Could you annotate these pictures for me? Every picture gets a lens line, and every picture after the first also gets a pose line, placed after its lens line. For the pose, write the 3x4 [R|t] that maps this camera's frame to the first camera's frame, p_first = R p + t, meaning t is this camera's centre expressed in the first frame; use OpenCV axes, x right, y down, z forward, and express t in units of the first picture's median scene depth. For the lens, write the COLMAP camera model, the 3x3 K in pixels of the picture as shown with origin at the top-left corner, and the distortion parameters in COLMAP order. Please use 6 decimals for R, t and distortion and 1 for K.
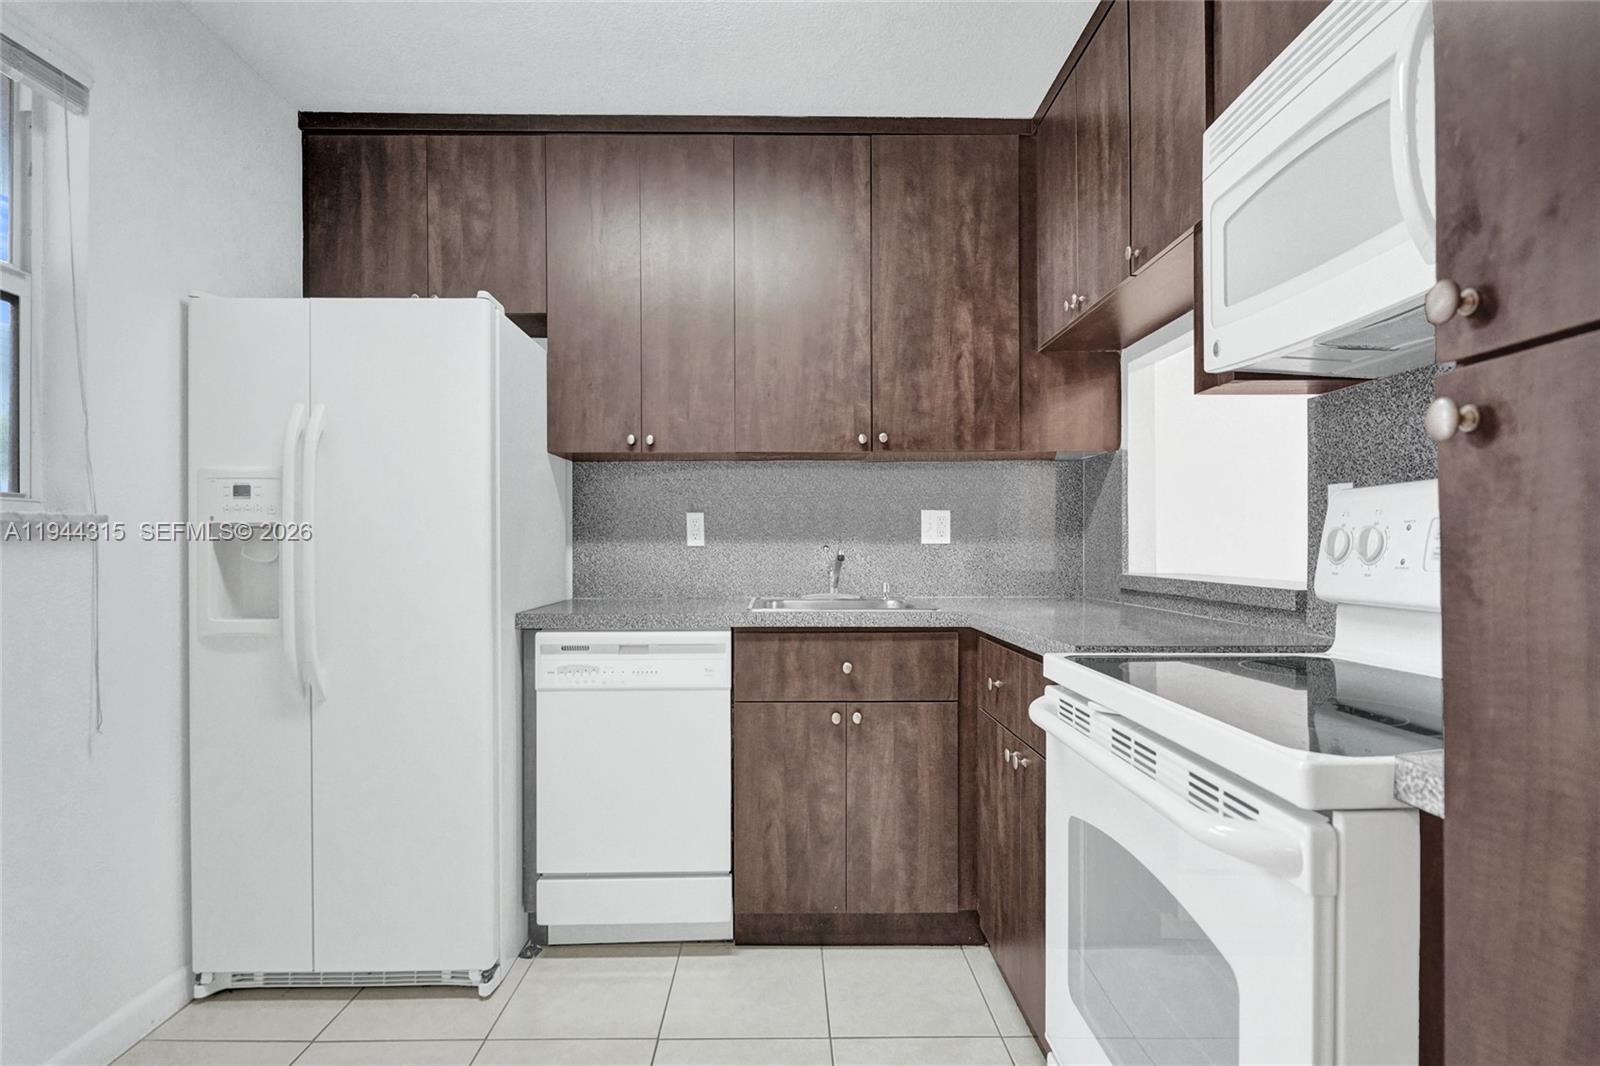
lens RADIAL K [[739.3, 0, 800.0], [0, 739.3, 533.0], [0, 0, 1]] dist [-0.001405, -0.000590]
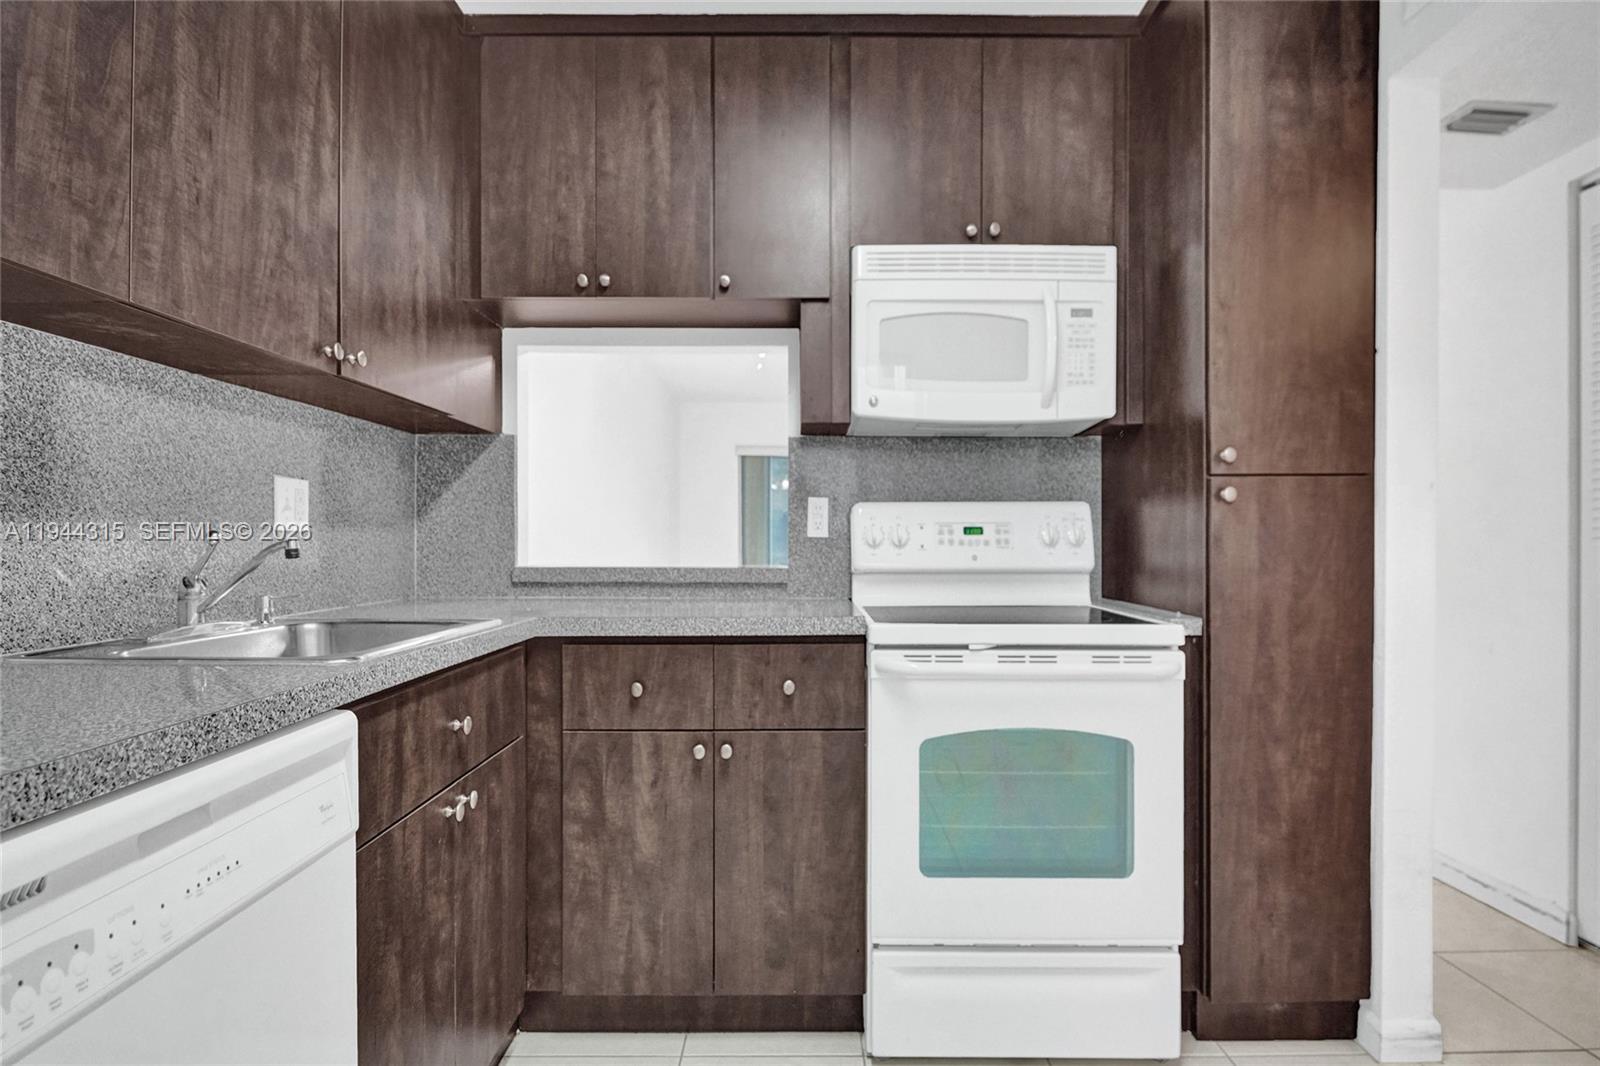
lens RADIAL K [[739.3, 0, 800.0], [0, 739.3, 533.0], [0, 0, 1]] dist [-0.001405, -0.000590]
pose [[0.018502, 0.015695, 0.999706, -0.581185], [-0.019709, 0.999688, -0.015330, 0.022500], [-0.999635, -0.019419, 0.018806, 0.724680]]
